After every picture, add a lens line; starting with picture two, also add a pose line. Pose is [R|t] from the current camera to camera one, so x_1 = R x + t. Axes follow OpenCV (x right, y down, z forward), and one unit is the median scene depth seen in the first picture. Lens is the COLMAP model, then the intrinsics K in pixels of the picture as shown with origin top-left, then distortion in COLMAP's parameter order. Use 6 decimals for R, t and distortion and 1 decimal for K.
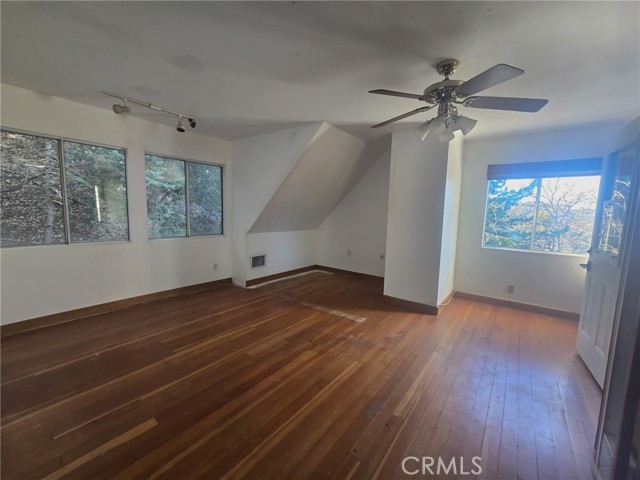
lens RADIAL K [[261.9, 0, 326.0], [0, 261.9, 238.7], [0, 0, 1]] dist [-0.001678, -0.000107]
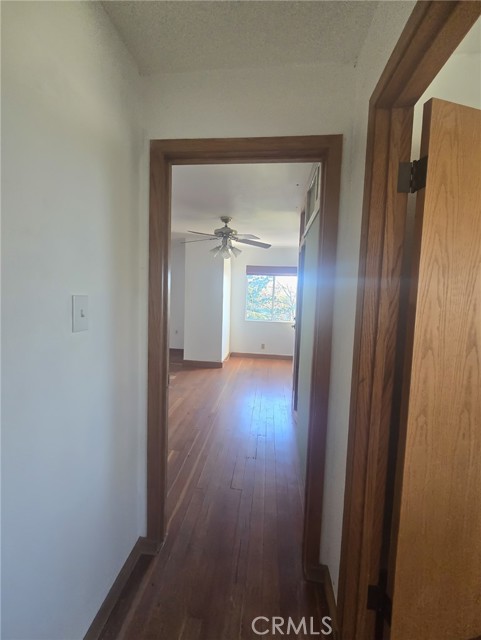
lens RADIAL K [[261.9, 0, 242.9], [0, 261.9, 315.6], [0, 0, 1]] dist [-0.001678, -0.000107]
pose [[0.858369, -0.041768, 0.511329, -0.280053], [0.047861, 0.998853, 0.001247, 0.005448], [-0.510795, 0.023402, 0.859384, -0.428995]]
